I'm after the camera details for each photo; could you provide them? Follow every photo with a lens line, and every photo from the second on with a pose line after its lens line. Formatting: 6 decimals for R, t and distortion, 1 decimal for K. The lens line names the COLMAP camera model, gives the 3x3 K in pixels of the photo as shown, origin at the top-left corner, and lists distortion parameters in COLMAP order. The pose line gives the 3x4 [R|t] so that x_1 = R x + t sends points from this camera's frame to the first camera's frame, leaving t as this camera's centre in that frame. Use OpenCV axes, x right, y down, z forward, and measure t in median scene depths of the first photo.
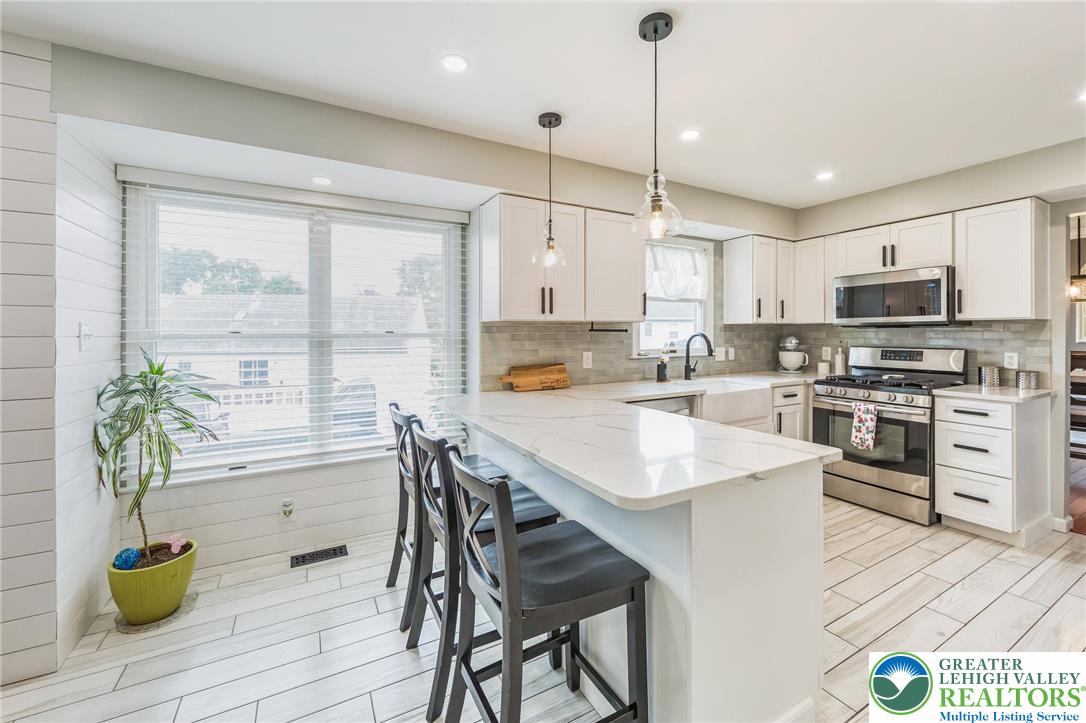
lens RADIAL K [[438.1, 0, 542.3], [0, 438.1, 334.6], [0, 0, 1]] dist [0.000872, -0.000182]
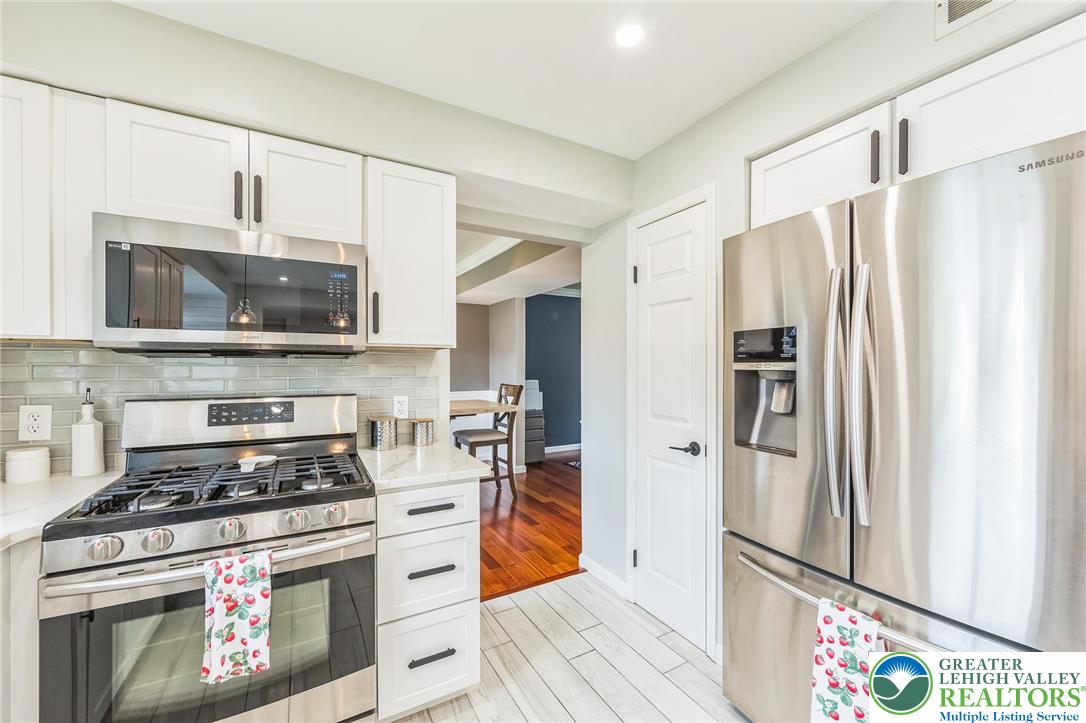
lens RADIAL K [[428.6, 0, 543.7], [0, 428.6, 364.2], [0, 0, 1]] dist [0.000935, -0.000335]
pose [[-0.014236, 0.008136, 0.999866, 0.323380], [0.003625, 0.999961, -0.008085, -0.002263], [-0.999892, 0.003509, -0.014265, 0.662824]]
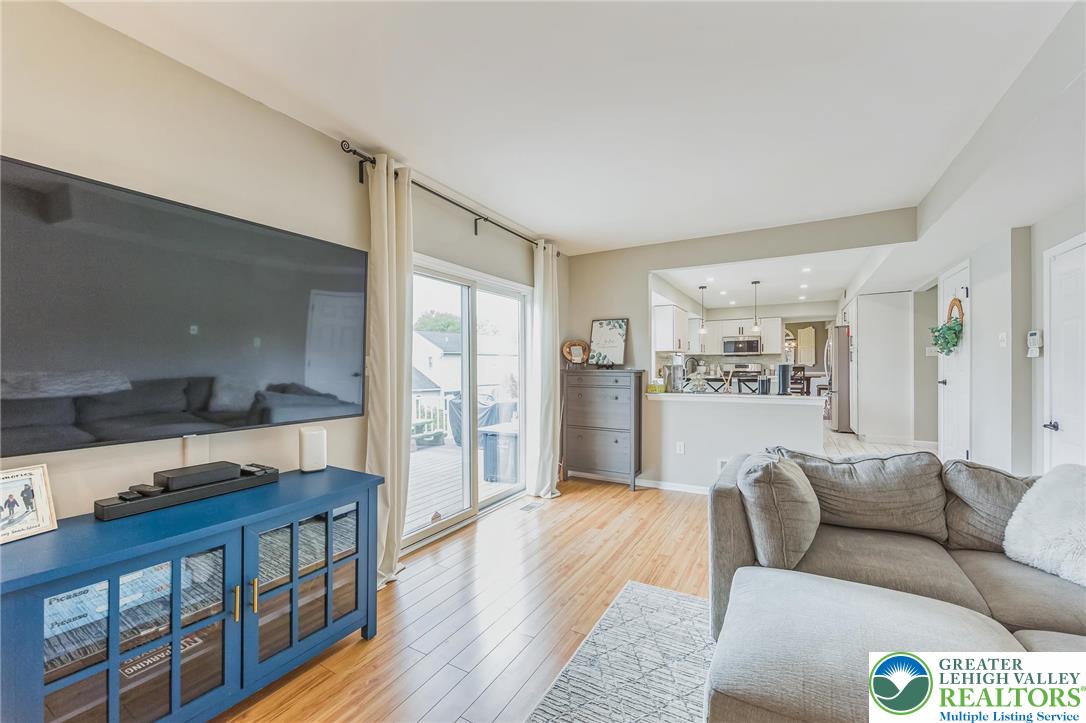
lens RADIAL K [[428.6, 0, 543.7], [0, 428.6, 364.2], [0, 0, 1]] dist [0.000935, -0.000335]
pose [[0.856427, 0.006260, 0.516230, -1.630448], [-0.002751, 0.999968, -0.007561, 0.055239], [-0.516260, 0.005055, 0.856417, -0.670654]]
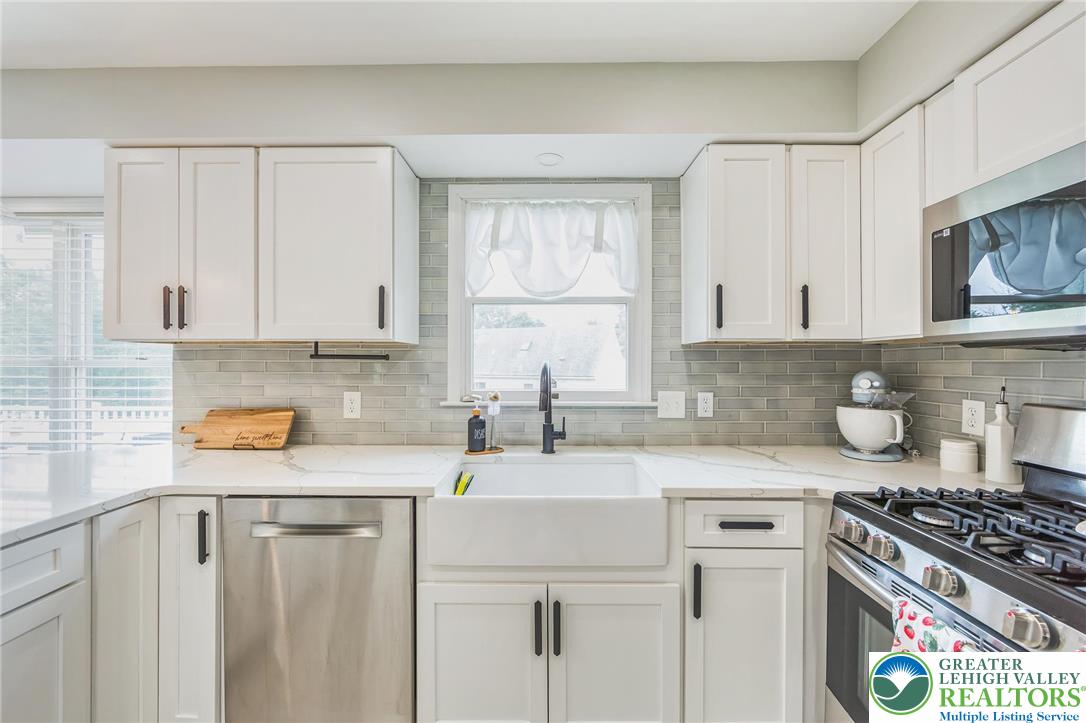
lens RADIAL K [[419.3, 0, 543.0], [0, 419.3, 361.5], [0, 0, 1]] dist [-0.001203, -0.000181]
pose [[0.869611, 0.004015, -0.493721, 0.577362], [-0.006007, 0.999979, -0.002449, -0.002853], [0.493701, 0.005095, 0.869617, 0.573454]]
